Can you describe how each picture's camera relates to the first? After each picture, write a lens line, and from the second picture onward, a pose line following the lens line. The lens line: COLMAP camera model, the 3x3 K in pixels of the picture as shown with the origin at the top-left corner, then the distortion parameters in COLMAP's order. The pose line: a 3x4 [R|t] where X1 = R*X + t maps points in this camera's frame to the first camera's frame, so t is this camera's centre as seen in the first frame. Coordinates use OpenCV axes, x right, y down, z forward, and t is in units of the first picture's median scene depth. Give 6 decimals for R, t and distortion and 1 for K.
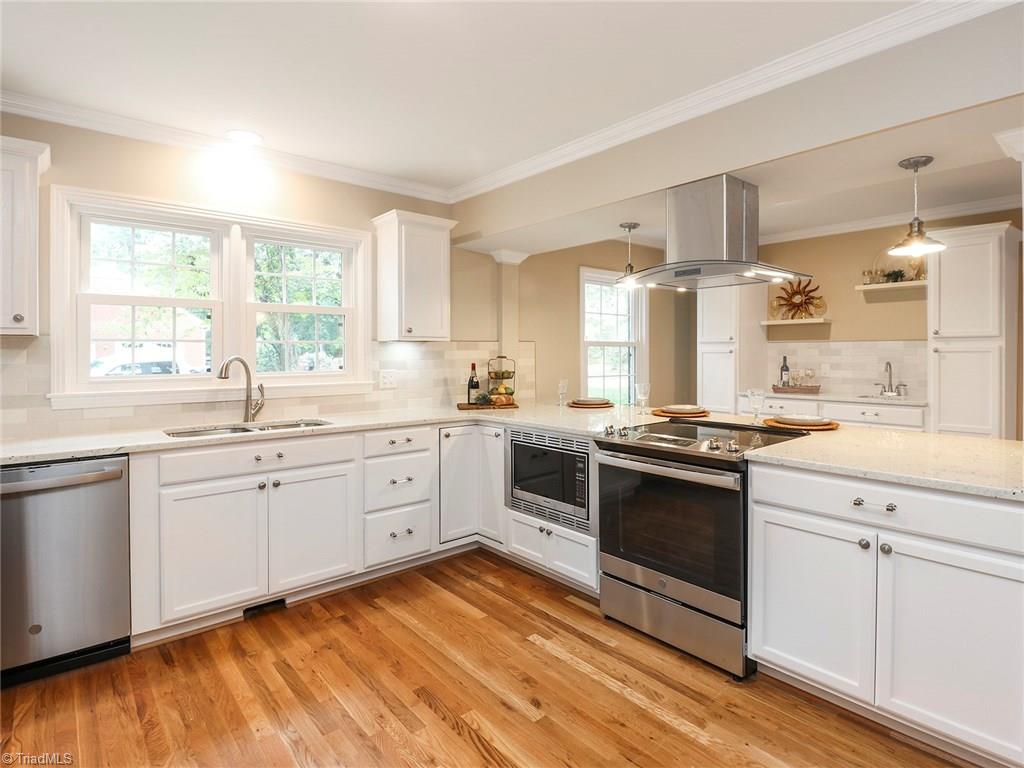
lens RADIAL K [[544.2, 0, 570.6], [0, 544.2, 351.3], [0, 0, 1]] dist [-0.005612, -0.000666]
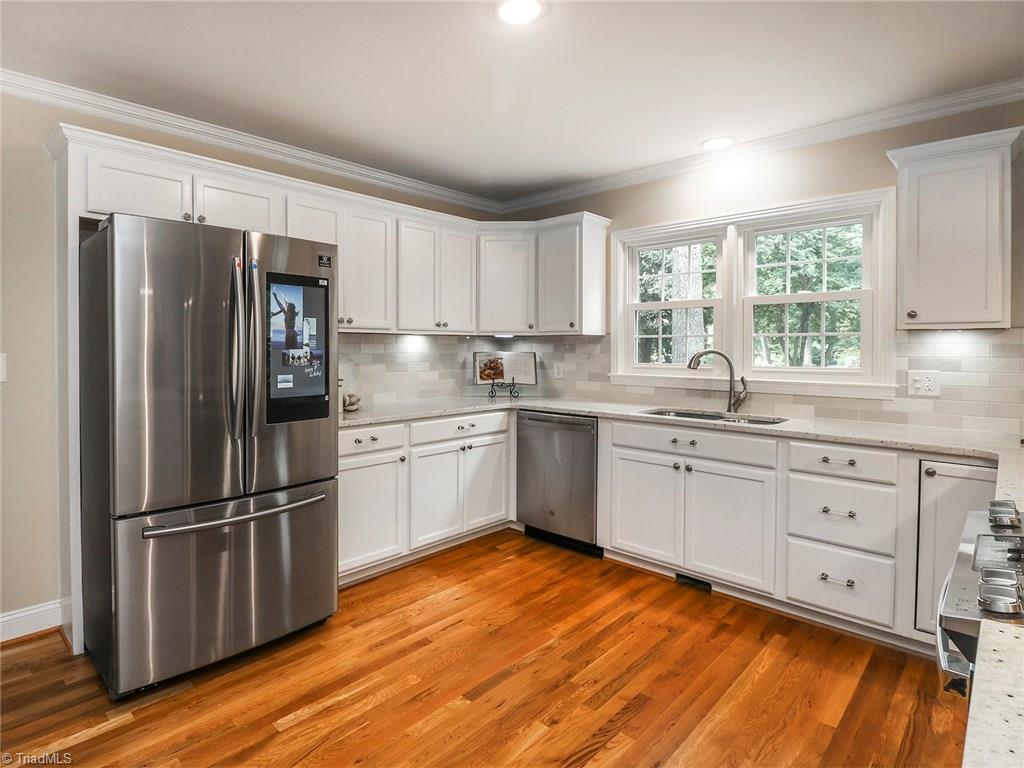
lens RADIAL K [[557.0, 0, 435.3], [0, 557.0, 350.7], [0, 0, 1]] dist [0.002423, -0.000795]
pose [[0.001379, 0.010649, -0.999942, 0.554414], [0.001645, 0.999942, 0.010651, -0.001100], [0.999998, -0.001659, 0.001362, 0.495257]]
